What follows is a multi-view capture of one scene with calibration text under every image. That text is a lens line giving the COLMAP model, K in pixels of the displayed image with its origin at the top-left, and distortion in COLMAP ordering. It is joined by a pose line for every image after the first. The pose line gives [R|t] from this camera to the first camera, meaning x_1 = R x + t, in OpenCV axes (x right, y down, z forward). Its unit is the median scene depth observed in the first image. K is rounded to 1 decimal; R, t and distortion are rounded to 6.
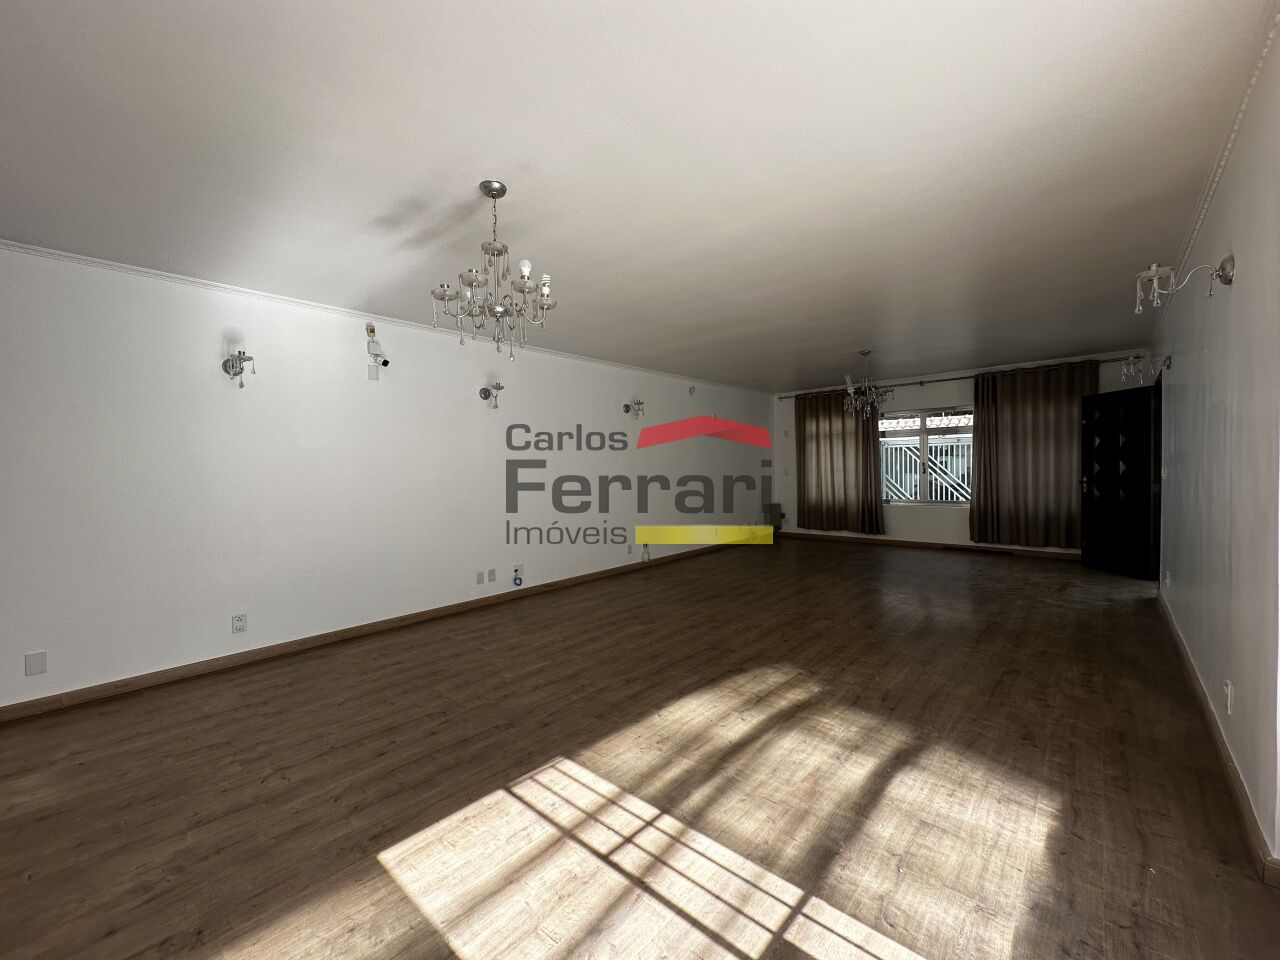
lens RADIAL K [[507.3, 0, 637.3], [0, 507.3, 480.1], [0, 0, 1]] dist [0.000382, 0.000446]
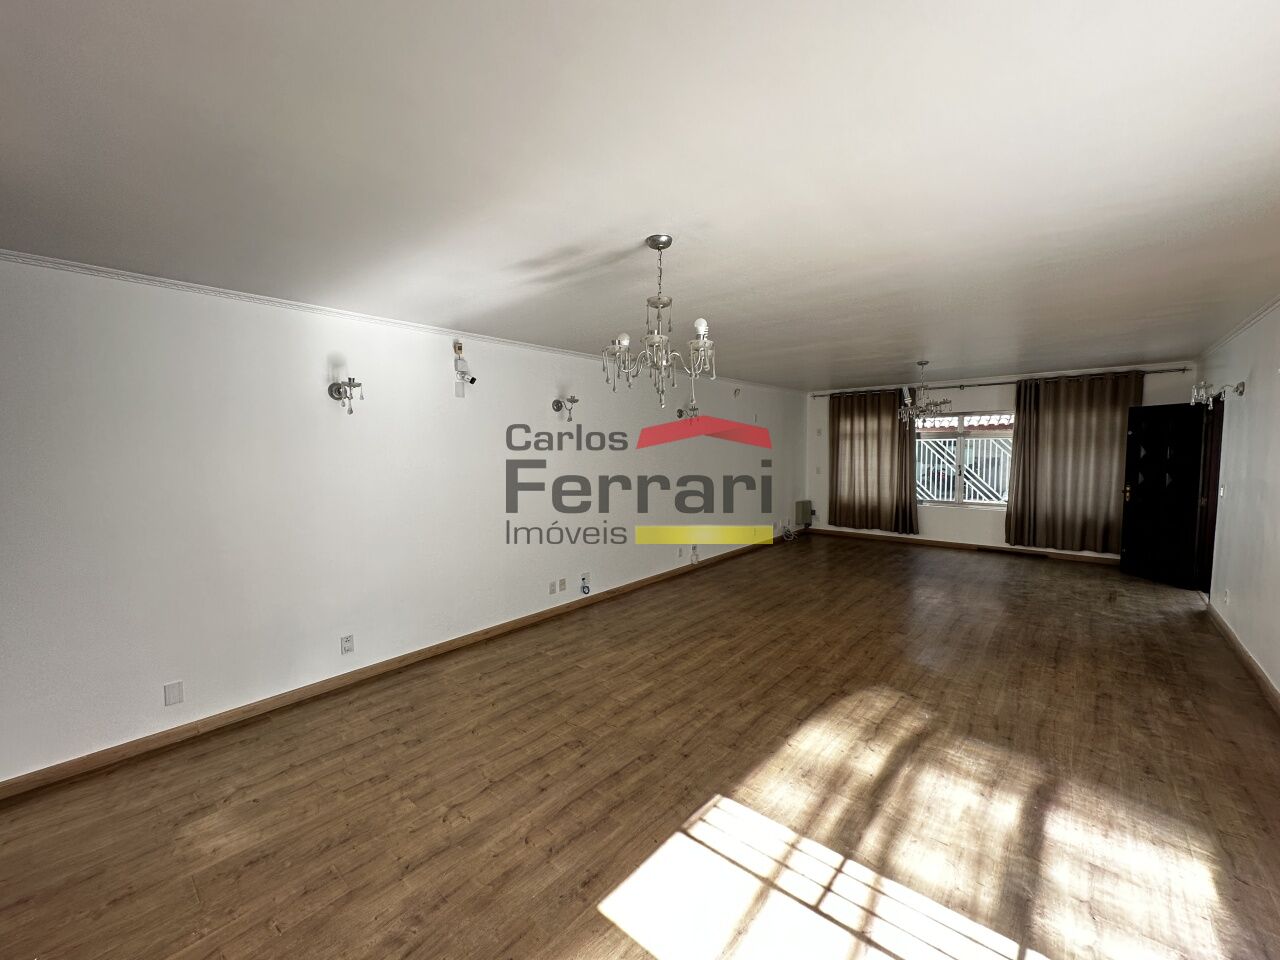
lens RADIAL K [[507.3, 0, 635.4], [0, 507.3, 479.6], [0, 0, 1]] dist [0.000382, 0.000446]
pose [[0.999825, 0.006982, 0.017367, -0.265806], [-0.007732, 0.999024, 0.043478, -0.113573], [-0.017046, -0.043605, 0.998903, -0.014781]]
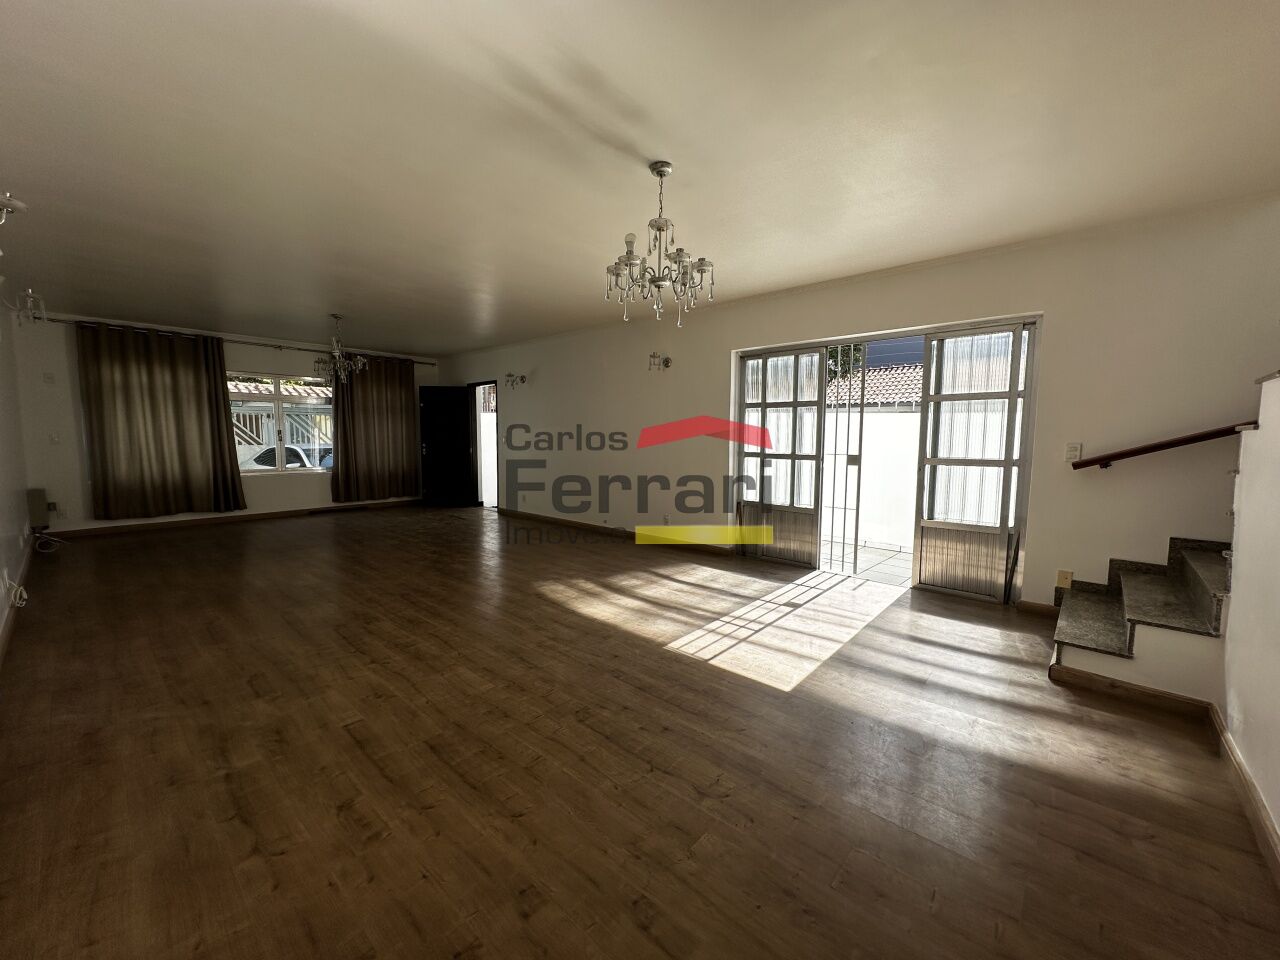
lens RADIAL K [[507.3, 0, 641.1], [0, 507.3, 482.8], [0, 0, 1]] dist [0.000382, 0.000446]
pose [[-0.016882, -0.072501, 0.997225, -1.101195], [0.016511, 0.997211, 0.072780, 0.017694], [-0.999721, 0.017694, -0.015638, 0.827402]]
